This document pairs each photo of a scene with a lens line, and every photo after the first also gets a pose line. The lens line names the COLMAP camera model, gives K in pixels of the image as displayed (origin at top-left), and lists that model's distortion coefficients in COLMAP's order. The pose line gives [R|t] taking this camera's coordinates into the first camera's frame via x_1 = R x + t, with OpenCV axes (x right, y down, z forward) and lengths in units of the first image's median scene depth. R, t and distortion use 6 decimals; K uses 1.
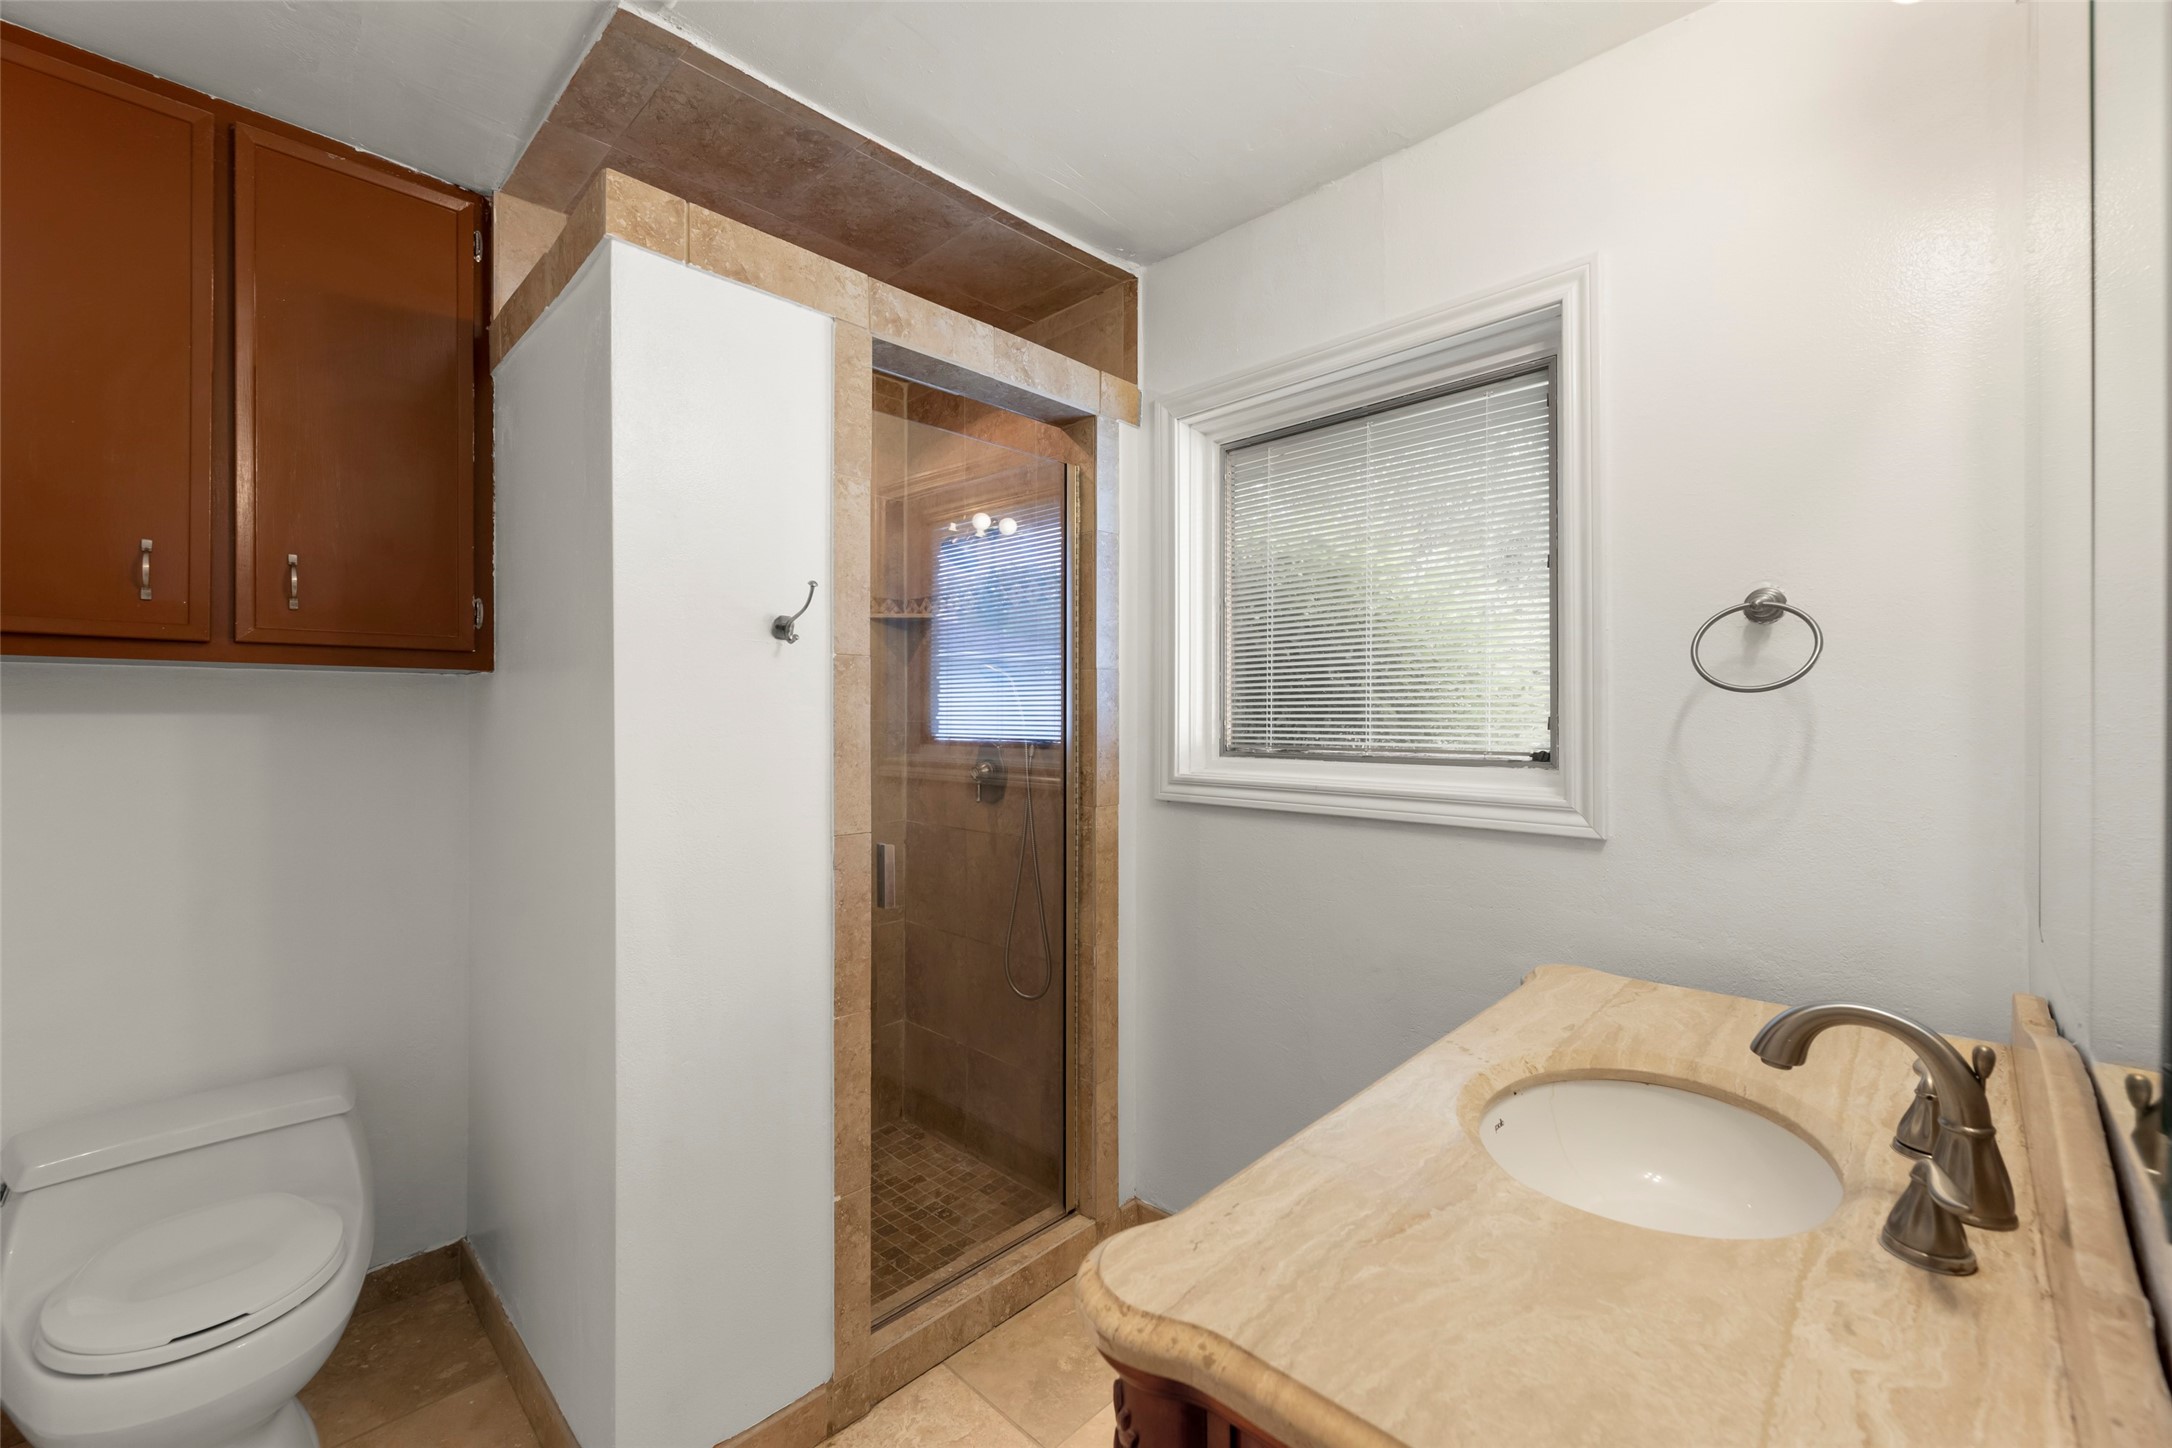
lens RADIAL K [[882.6, 0, 1081.3], [0, 882.6, 725.6], [0, 0, 1]] dist [-0.002359, -0.000016]
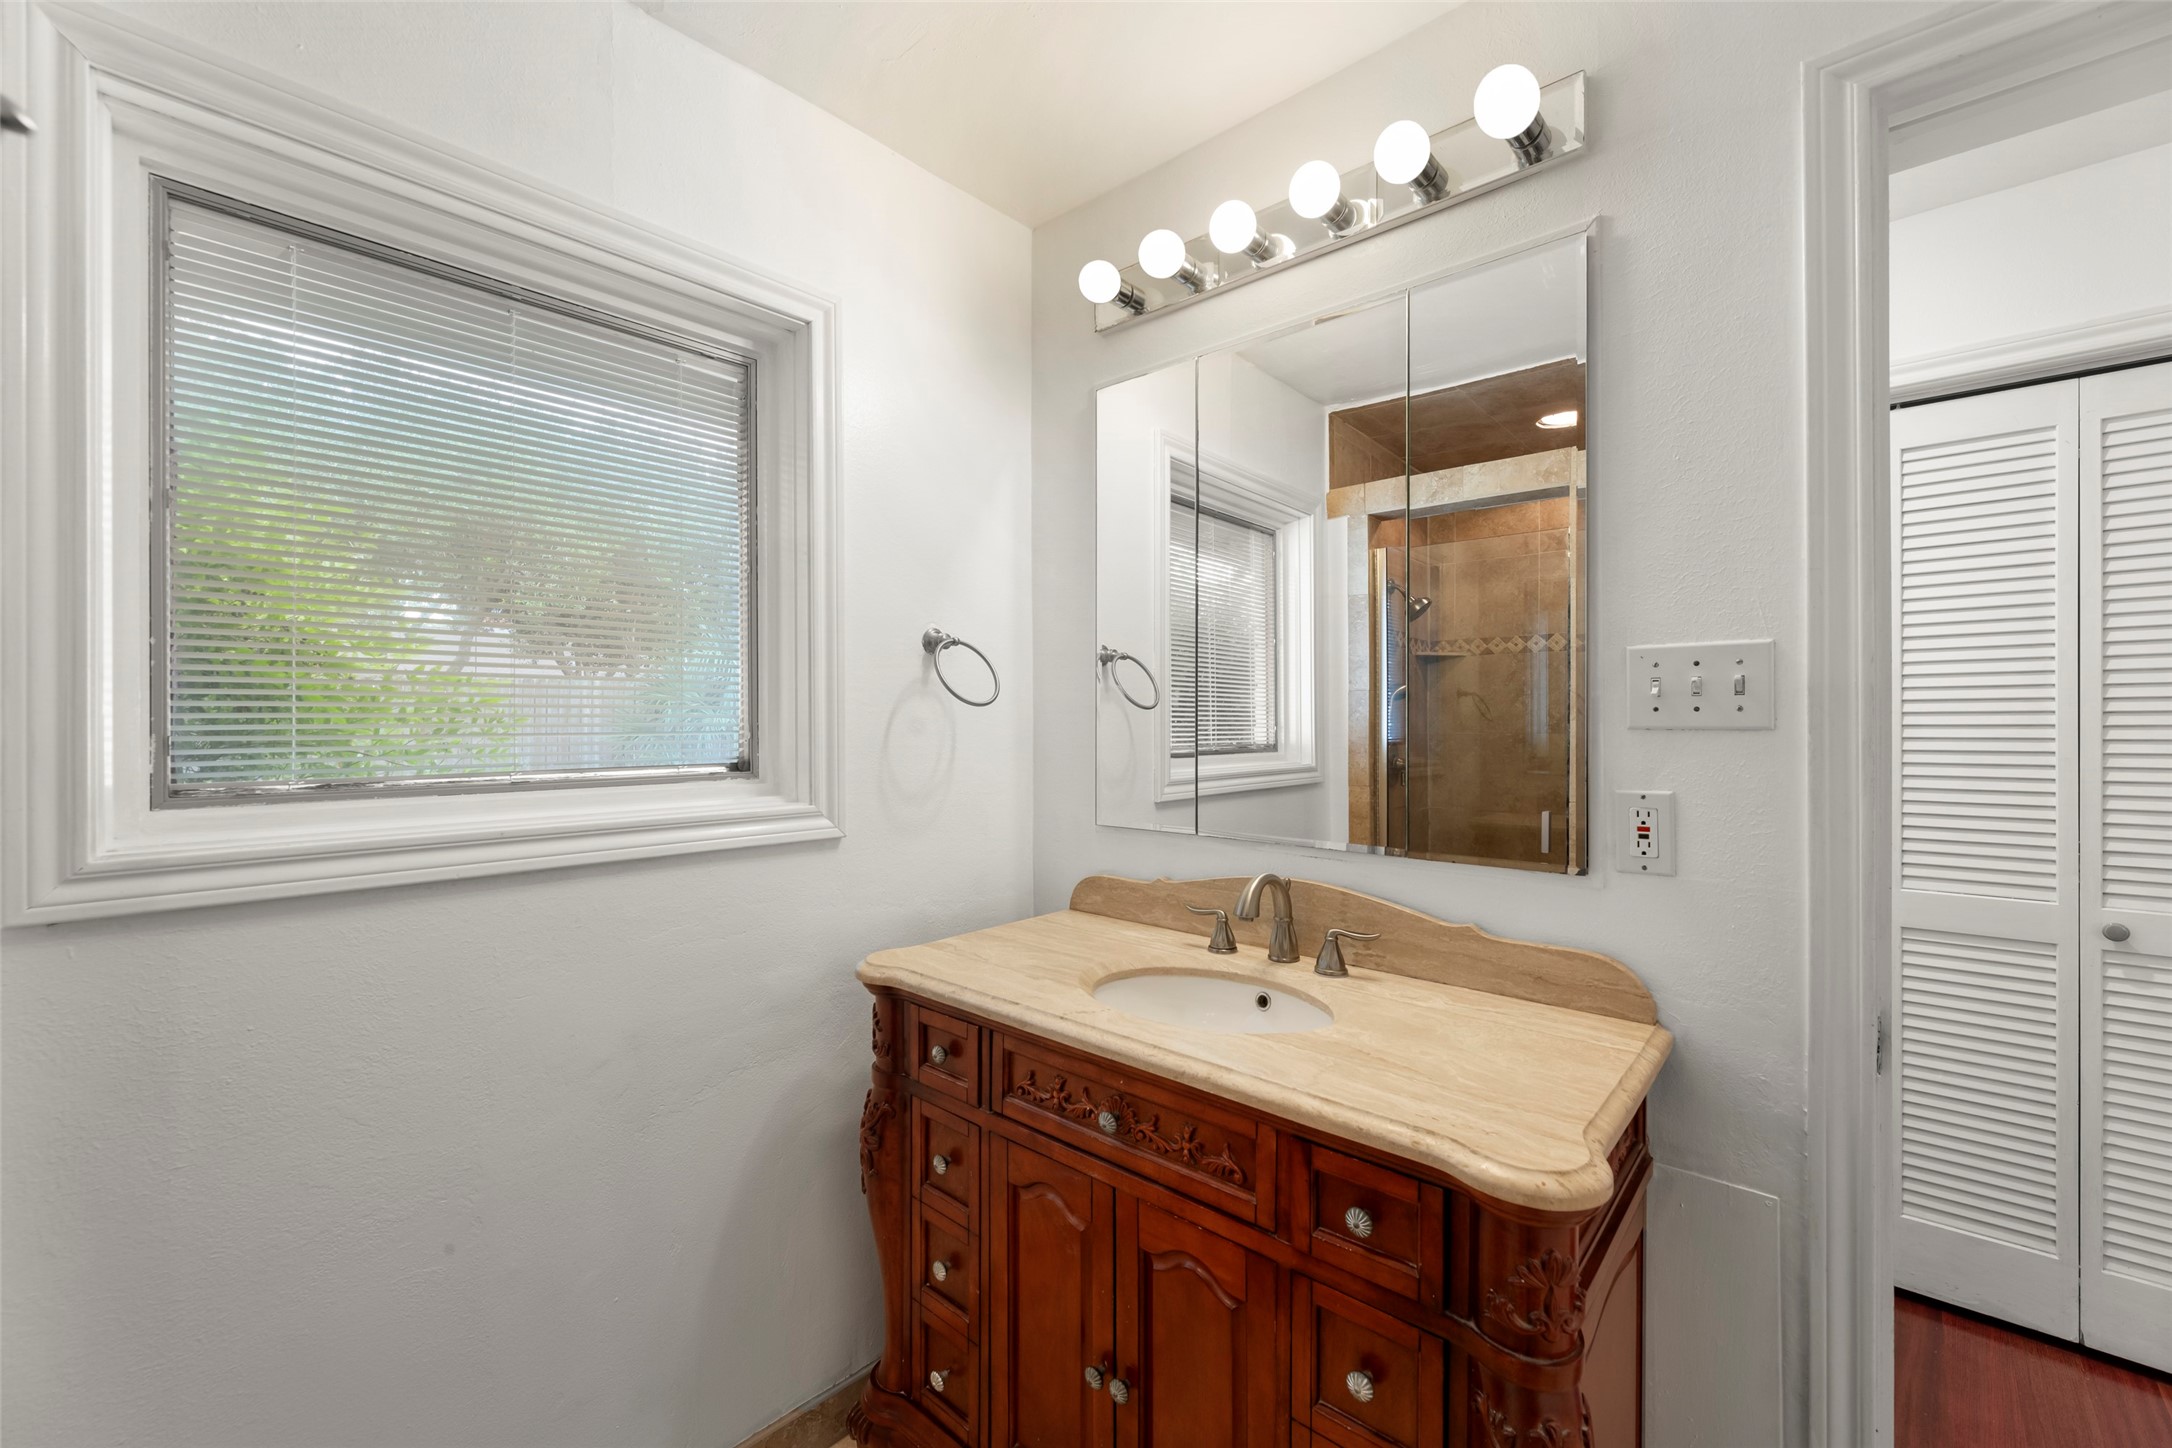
lens RADIAL K [[882.6, 0, 1081.3], [0, 882.6, 725.6], [0, 0, 1]] dist [-0.002359, -0.000016]
pose [[-0.038841, -0.000061, 0.999245, -0.656675], [0.016235, 0.999868, 0.000692, -0.006037], [-0.999114, 0.016249, -0.038835, 0.957199]]
